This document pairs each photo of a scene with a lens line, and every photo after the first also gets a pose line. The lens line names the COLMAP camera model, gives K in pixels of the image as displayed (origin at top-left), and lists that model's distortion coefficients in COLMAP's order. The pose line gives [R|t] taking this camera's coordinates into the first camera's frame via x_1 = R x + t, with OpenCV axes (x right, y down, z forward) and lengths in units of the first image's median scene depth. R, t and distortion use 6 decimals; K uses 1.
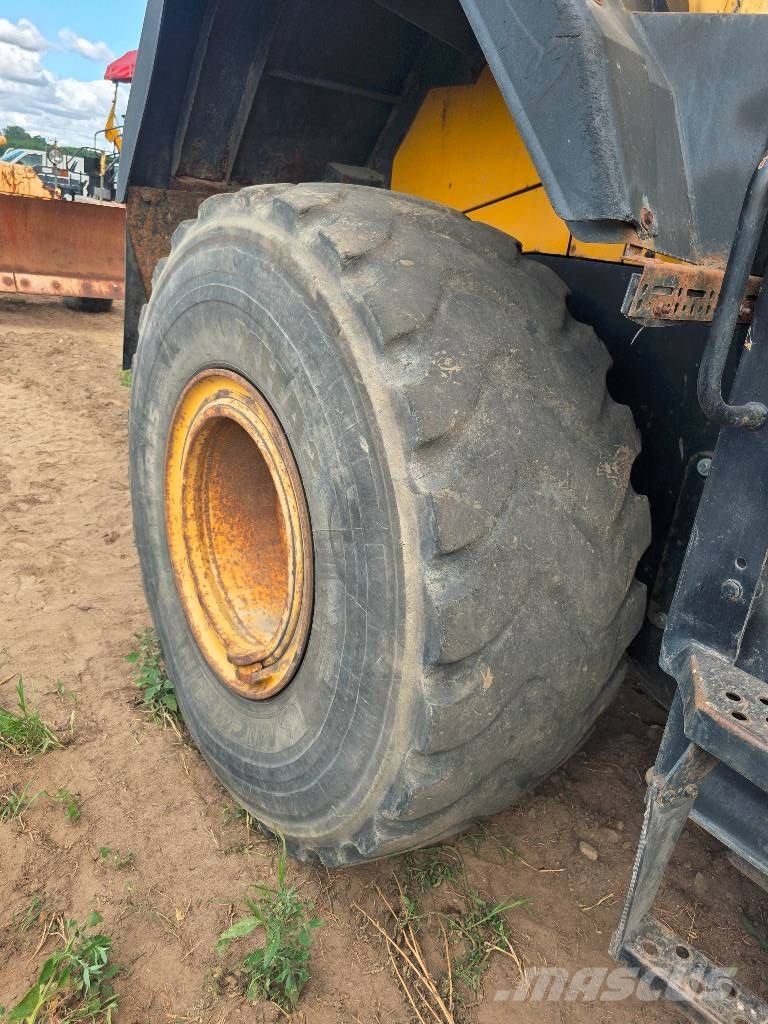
lens RADIAL K [[759.7, 0, 384.0], [0, 759.7, 512.0], [0, 0, 1]] dist [0.098925, -0.121051]
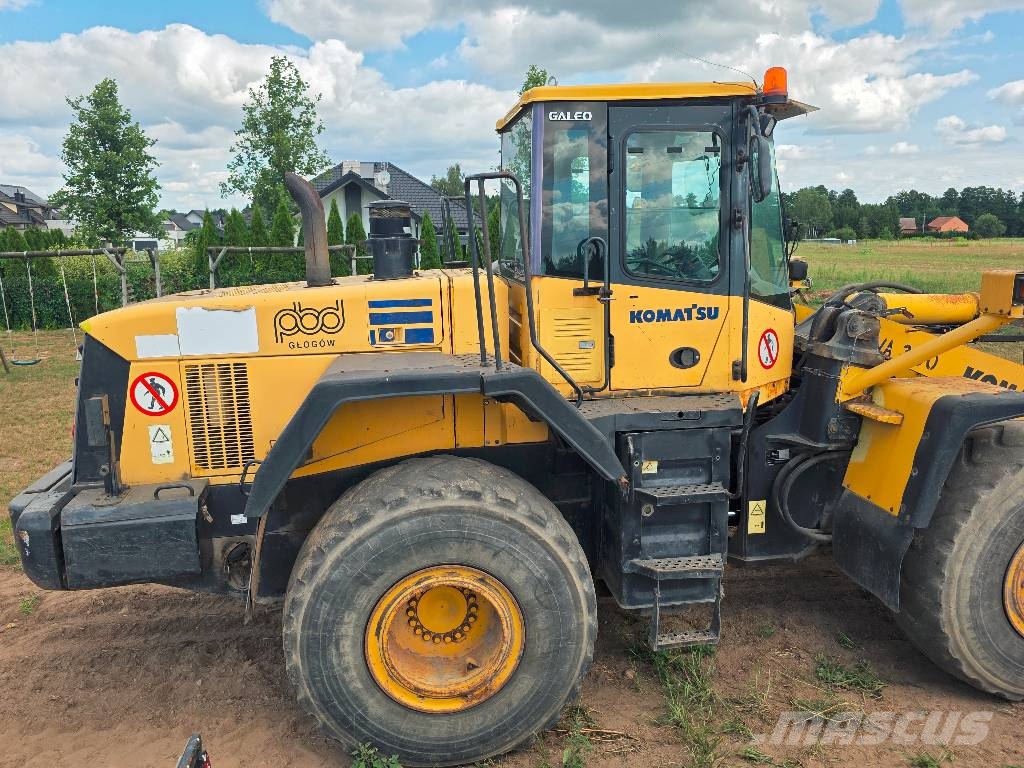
lens RADIAL K [[759.7, 0, 512.0], [0, 759.7, 384.0], [0, 0, 1]] dist [0.098925, -0.121051]
pose [[0.448349, -0.296300, 0.843321, -1.882039], [0.372962, 0.919422, 0.124755, -0.901759], [-0.812332, 0.258593, 0.522730, -0.449271]]
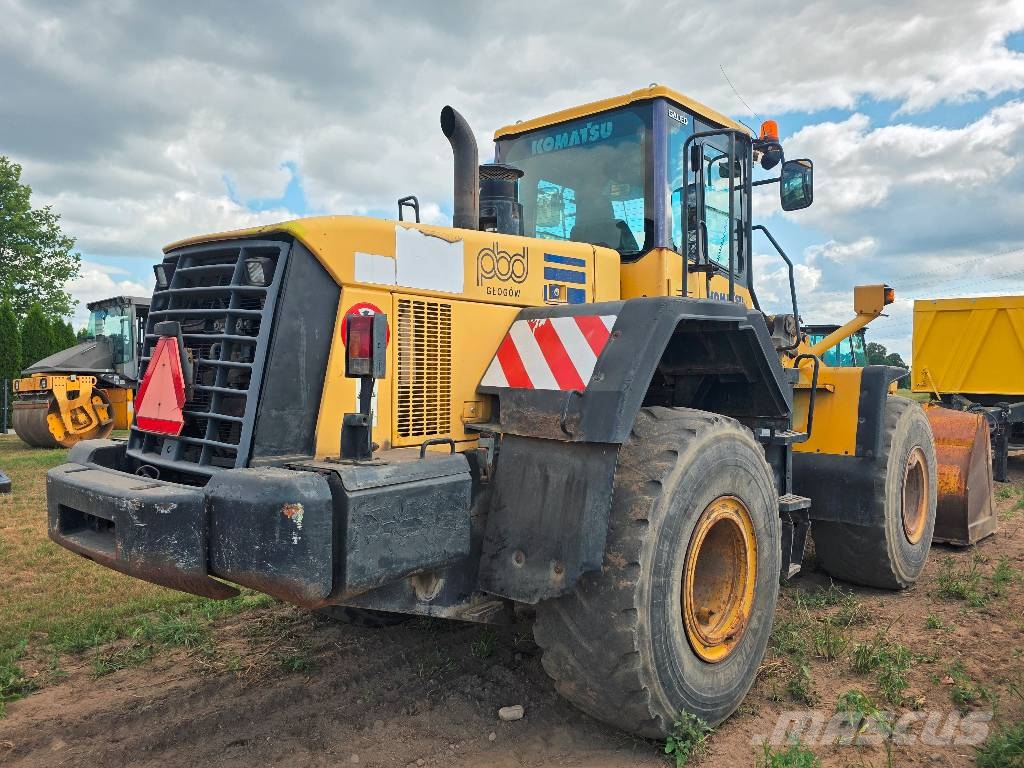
lens RADIAL K [[759.7, 0, 512.0], [0, 759.7, 384.0], [0, 0, 1]] dist [0.098925, -0.121051]
pose [[-0.230808, -0.129161, 0.964389, -2.218666], [0.298787, 0.933854, 0.196580, -1.143245], [-0.925988, 0.333519, -0.176949, 1.931781]]
